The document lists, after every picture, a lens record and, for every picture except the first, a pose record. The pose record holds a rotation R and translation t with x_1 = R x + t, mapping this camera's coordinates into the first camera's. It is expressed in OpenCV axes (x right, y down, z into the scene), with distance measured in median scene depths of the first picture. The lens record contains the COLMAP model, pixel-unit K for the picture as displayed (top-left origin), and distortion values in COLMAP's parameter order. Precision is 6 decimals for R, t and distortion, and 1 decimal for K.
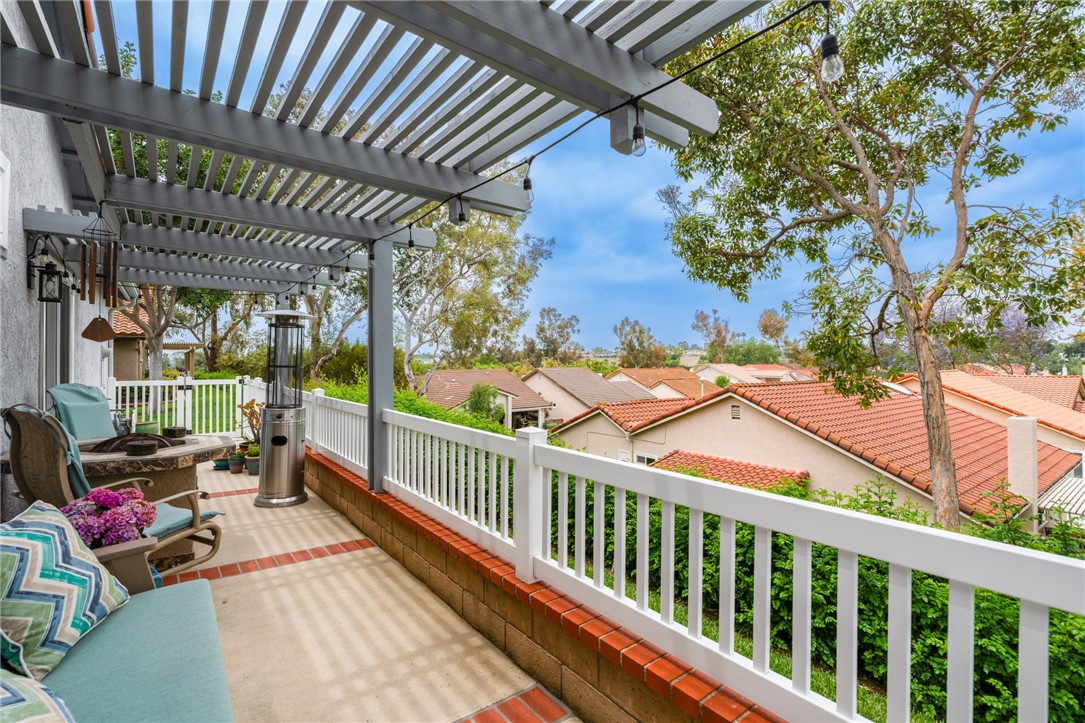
lens RADIAL K [[502.4, 0, 547.5], [0, 502.4, 354.4], [0, 0, 1]] dist [0.003675, -0.001243]
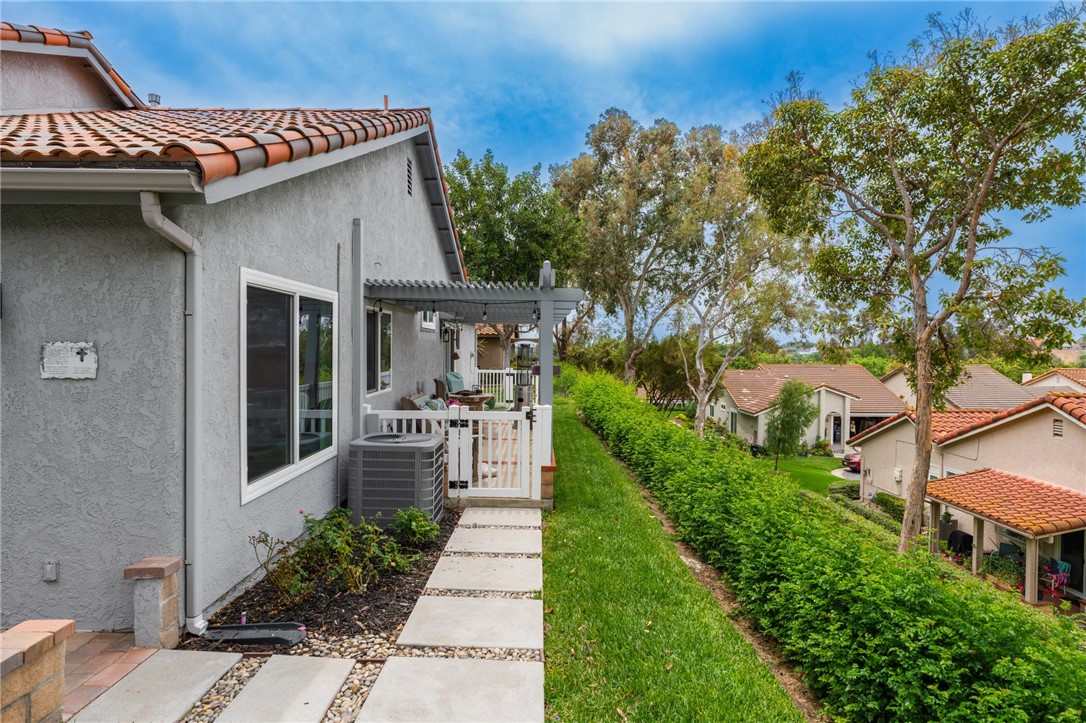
lens RADIAL K [[613.9, 0, 555.6], [0, 613.9, 361.3], [0, 0, 1]] dist [-0.000971, 0.002086]
pose [[0.807938, 0.022082, -0.588854, 1.137966], [-0.003259, 0.999450, 0.033008, -0.085999], [0.589259, -0.024749, 0.807565, -1.050048]]
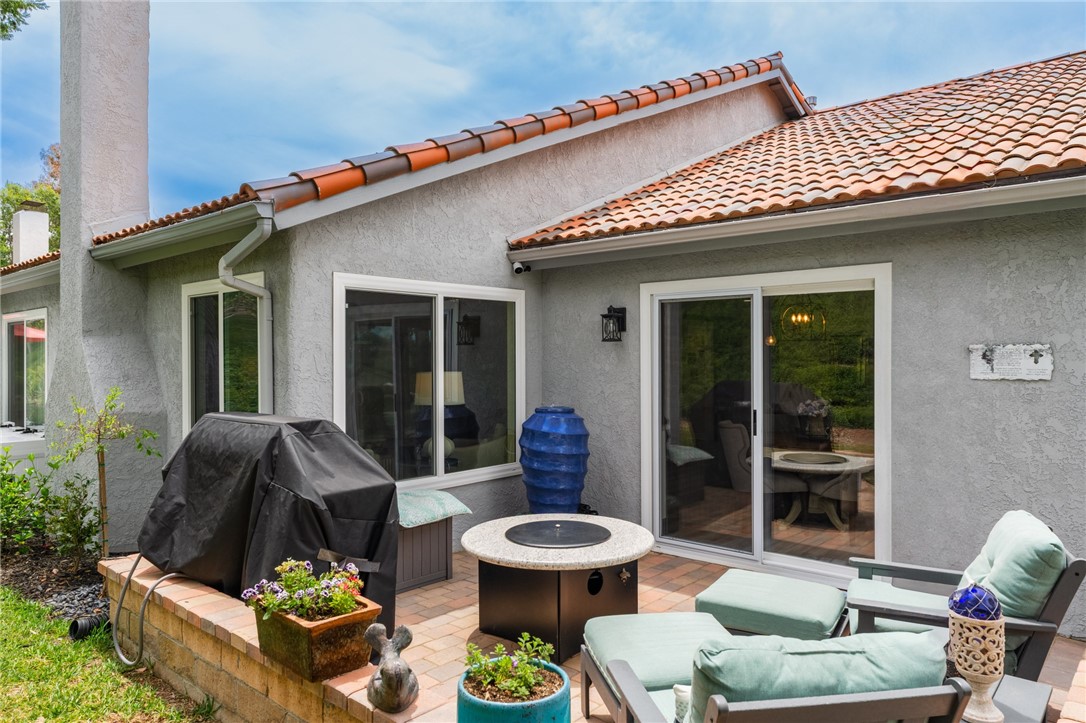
lens RADIAL K [[747.9, 0, 534.3], [0, 747.9, 355.8], [0, 0, 1]] dist [-0.003115, 0.004226]
pose [[0.213986, -0.002100, -0.976834, 1.013857], [0.014989, 0.999887, 0.001134, -0.079225], [0.976722, -0.014885, 0.213993, -1.564096]]
